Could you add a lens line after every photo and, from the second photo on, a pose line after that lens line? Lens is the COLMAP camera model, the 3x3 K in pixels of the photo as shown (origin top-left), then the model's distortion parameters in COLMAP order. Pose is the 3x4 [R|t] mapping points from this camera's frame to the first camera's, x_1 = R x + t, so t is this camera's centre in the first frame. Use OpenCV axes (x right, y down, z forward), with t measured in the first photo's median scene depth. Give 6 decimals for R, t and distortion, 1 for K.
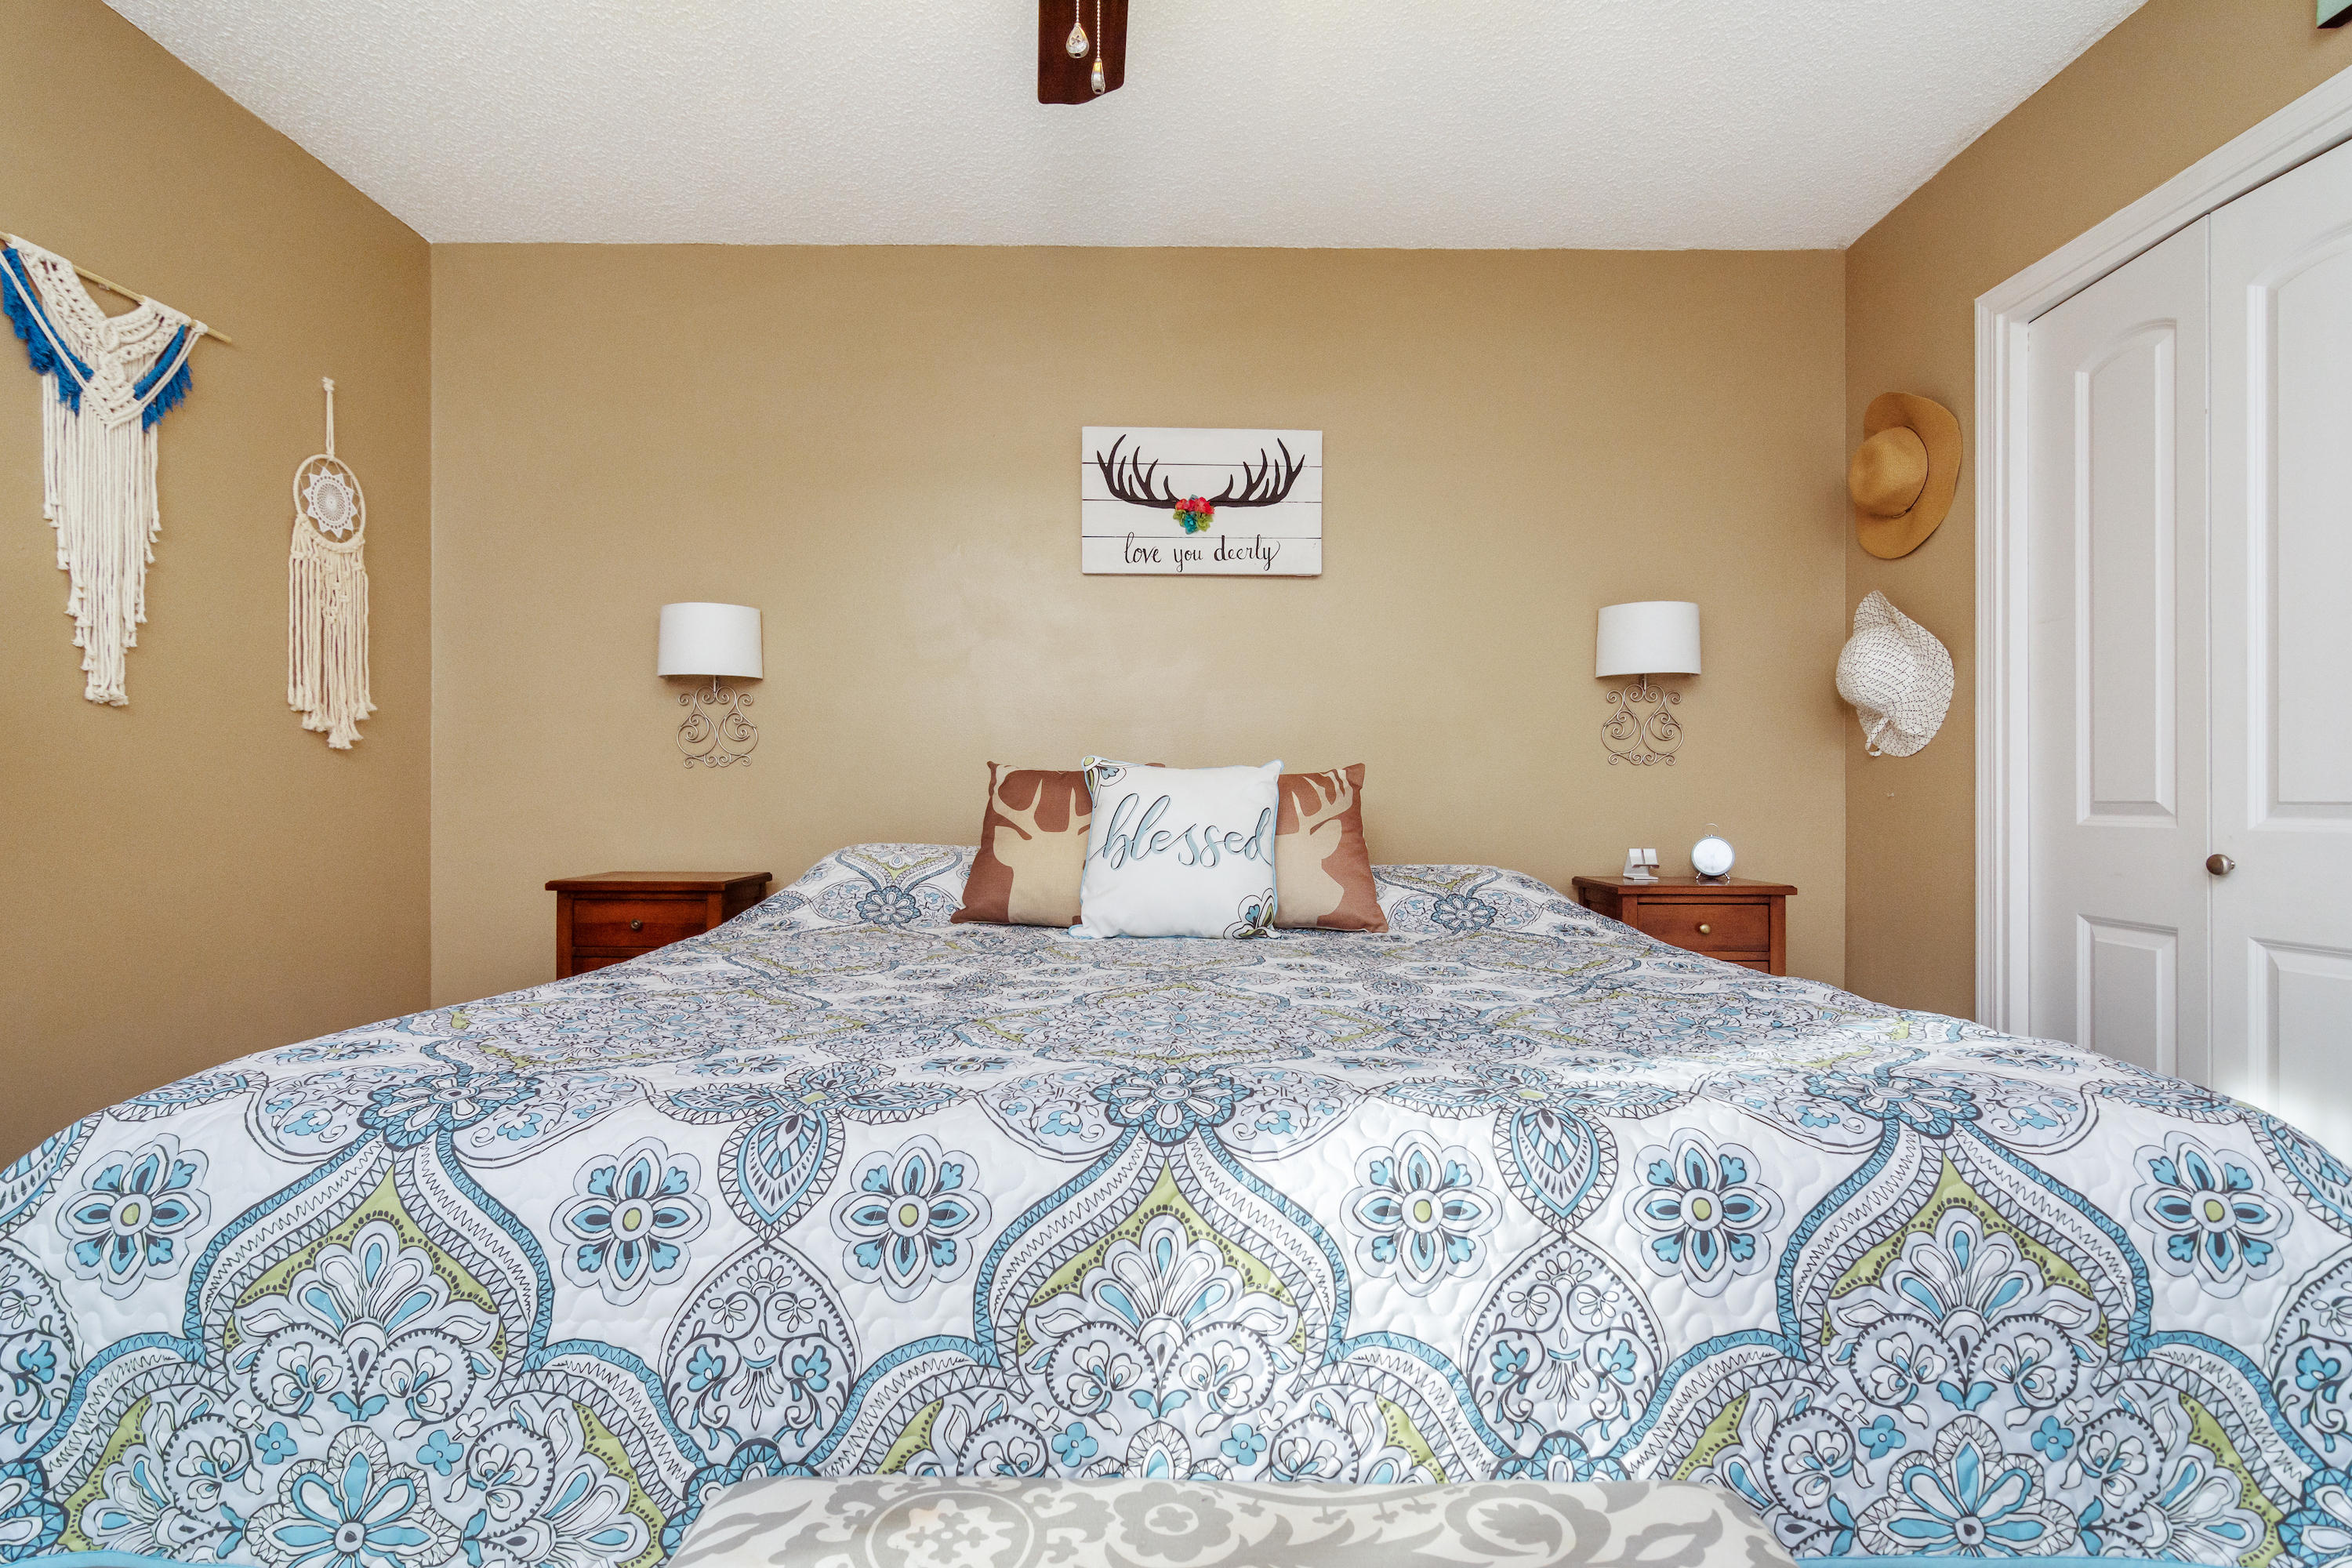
lens RADIAL K [[1116.1, 0, 1176.0], [0, 1116.1, 784.0], [0, 0, 1]] dist [-0.002624, 0.002158]
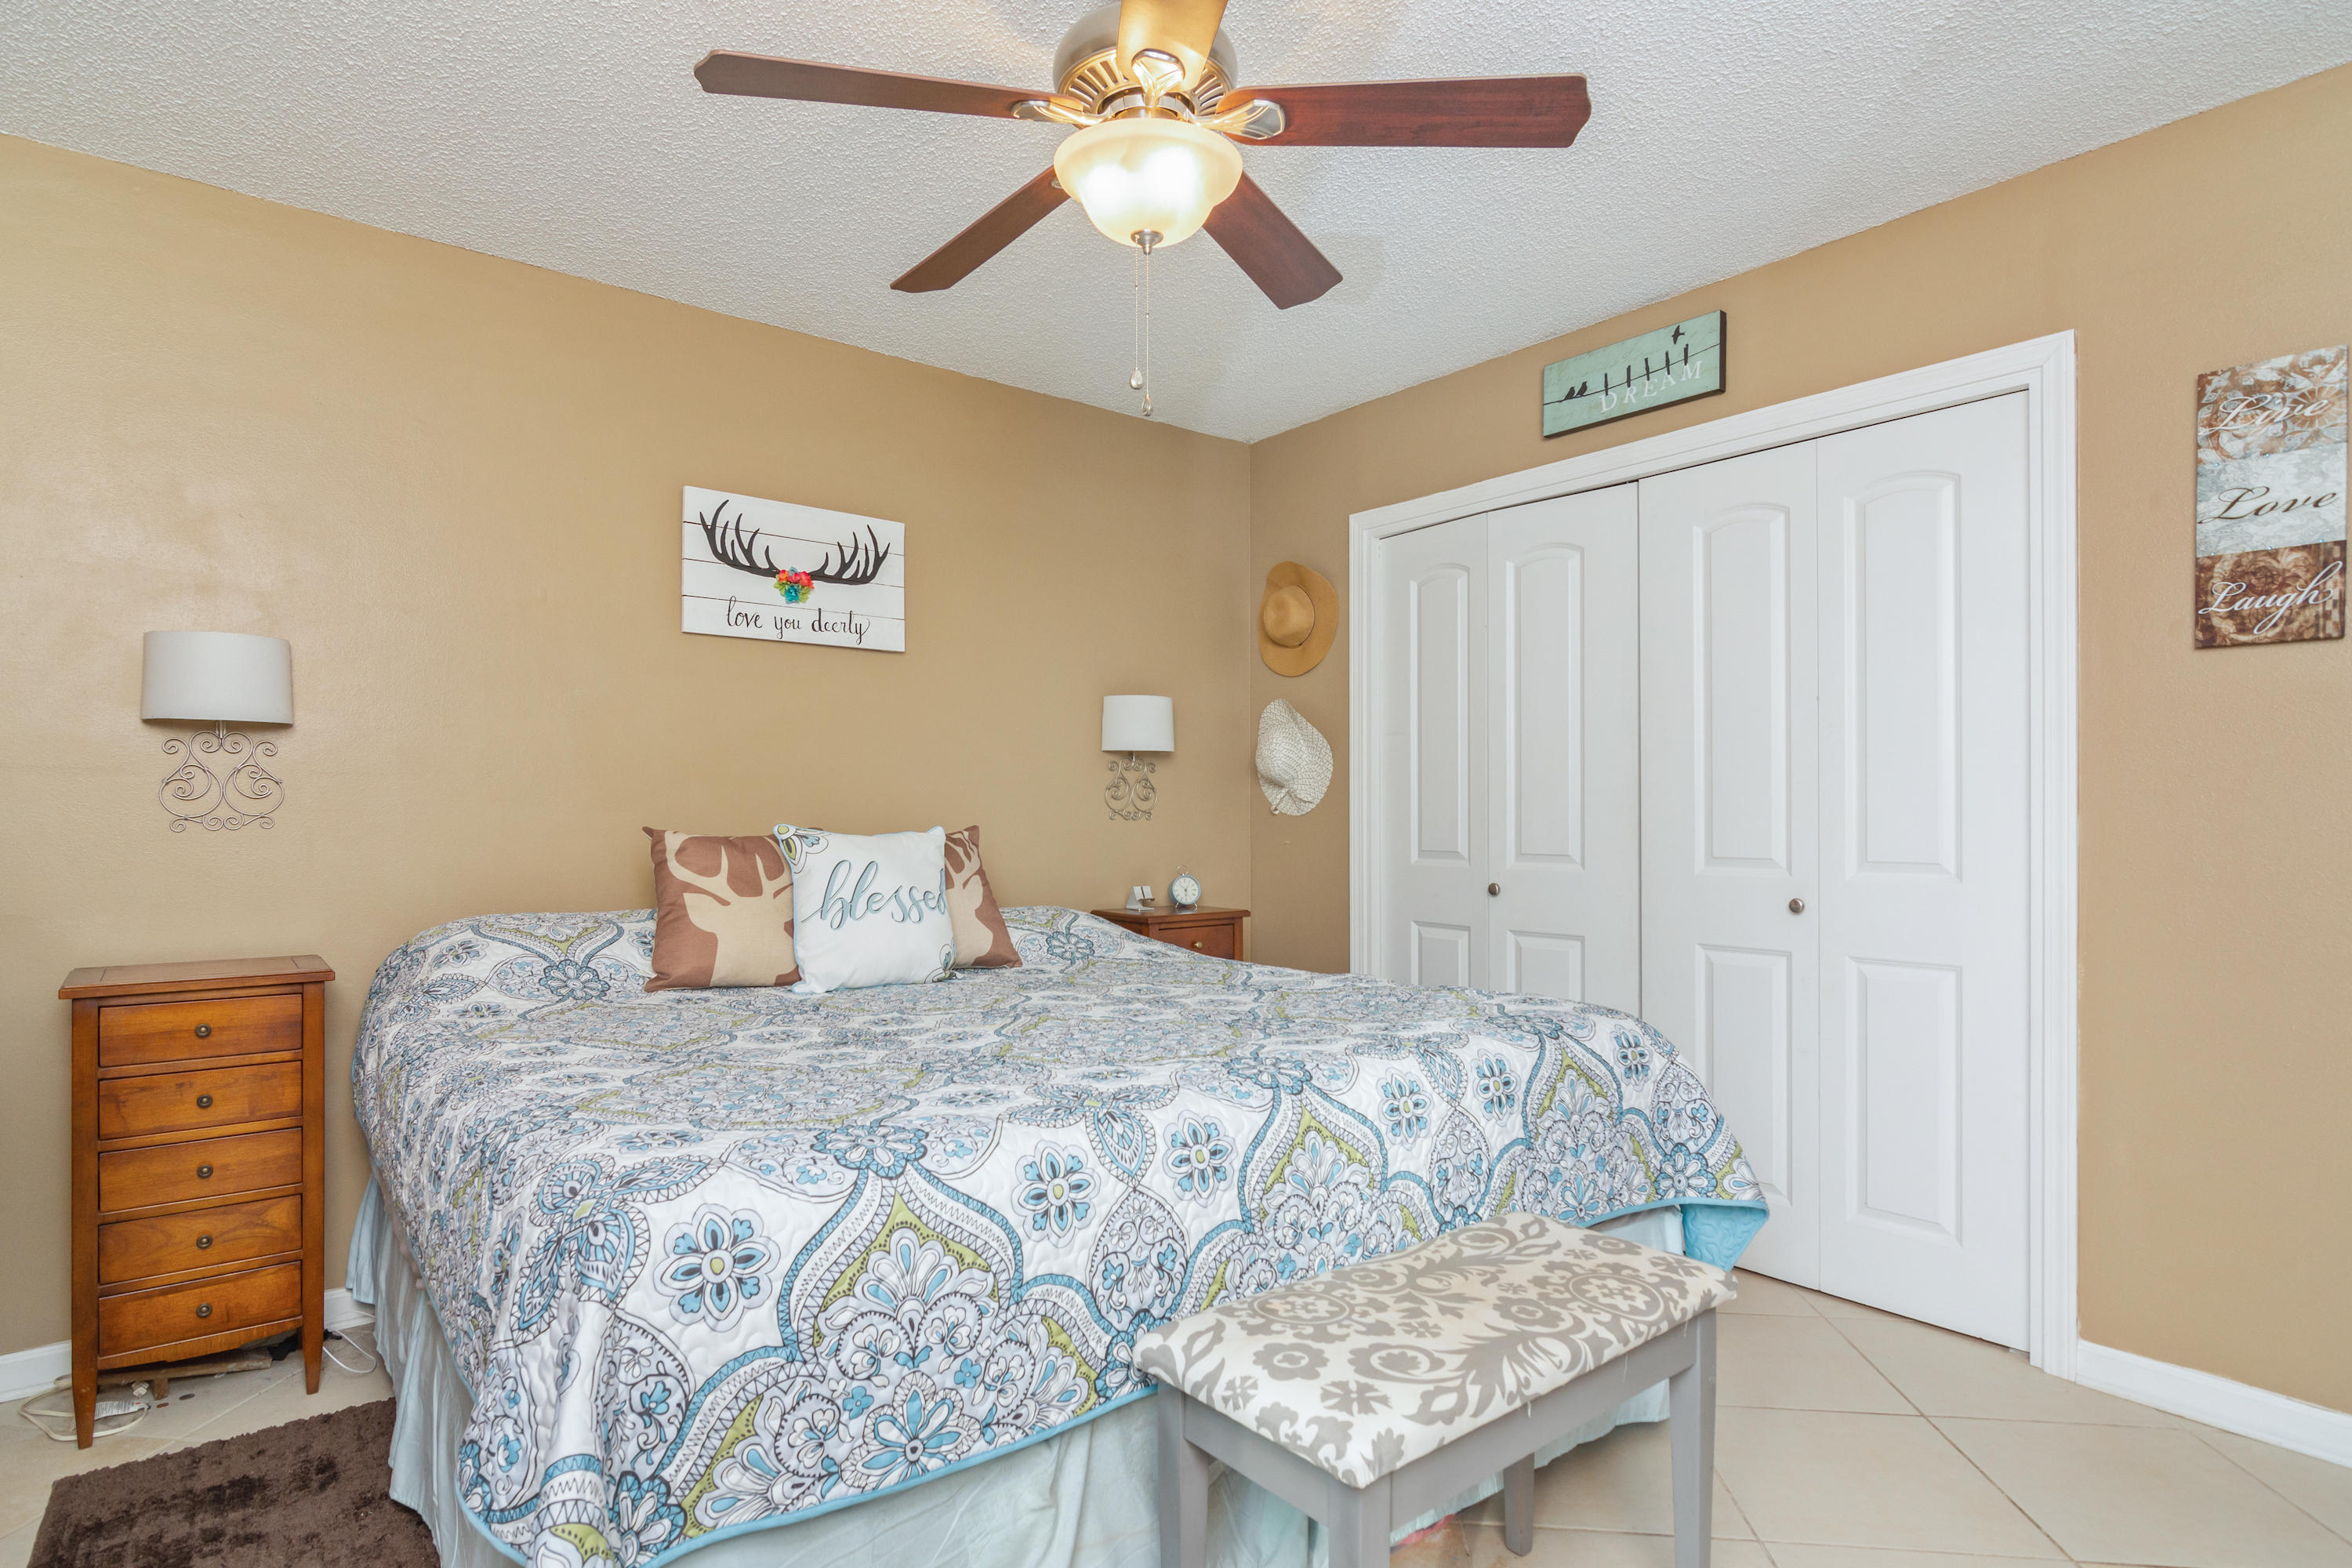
lens RADIAL K [[1202.3, 0, 1152.0], [0, 1202.3, 792.6], [0, 0, 1]] dist [-0.002133, -0.001137]
pose [[0.795224, 0.007400, 0.606271, -0.582837], [-0.005512, 0.999972, -0.004976, -0.060943], [-0.606291, 0.000615, 0.795242, -0.158897]]
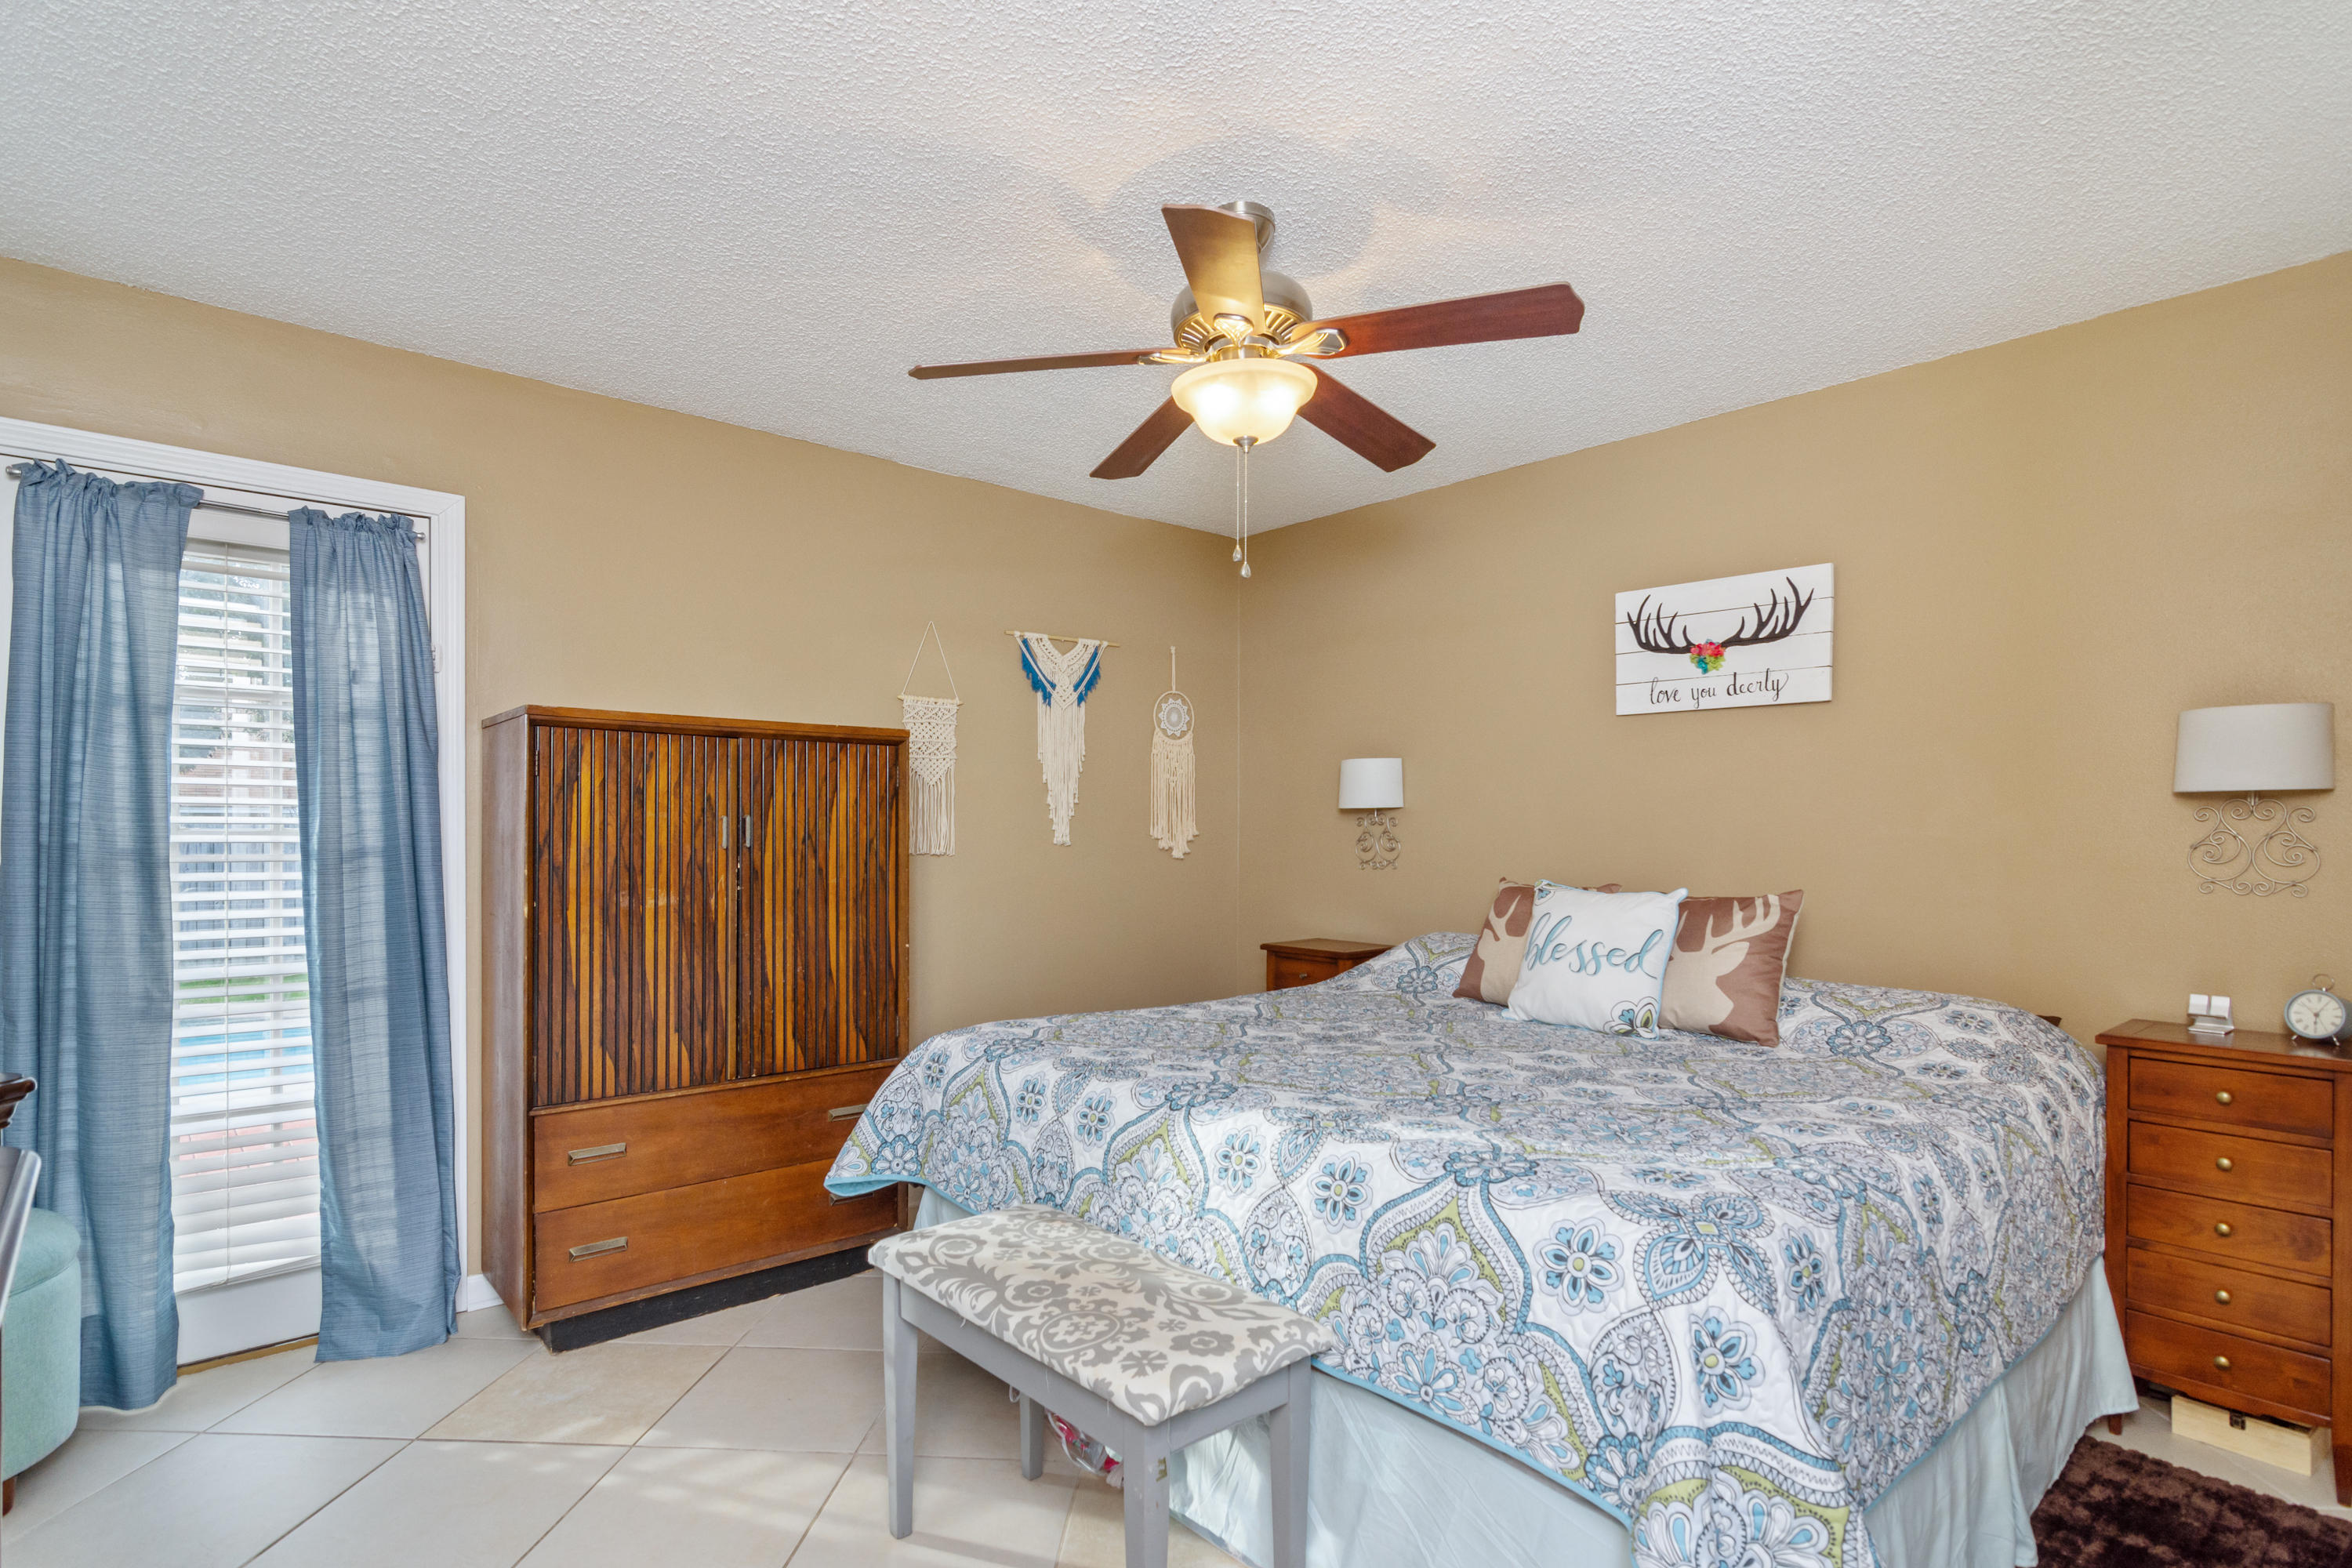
lens RADIAL K [[1145.2, 0, 1222.9], [0, 1145.2, 817.9], [0, 0, 1]] dist [-0.001659, -0.000476]
pose [[0.684881, -0.006015, -0.728630, 0.756512], [0.004507, 0.999982, -0.004018, -0.110337], [0.728641, -0.000532, 0.684896, -0.217212]]
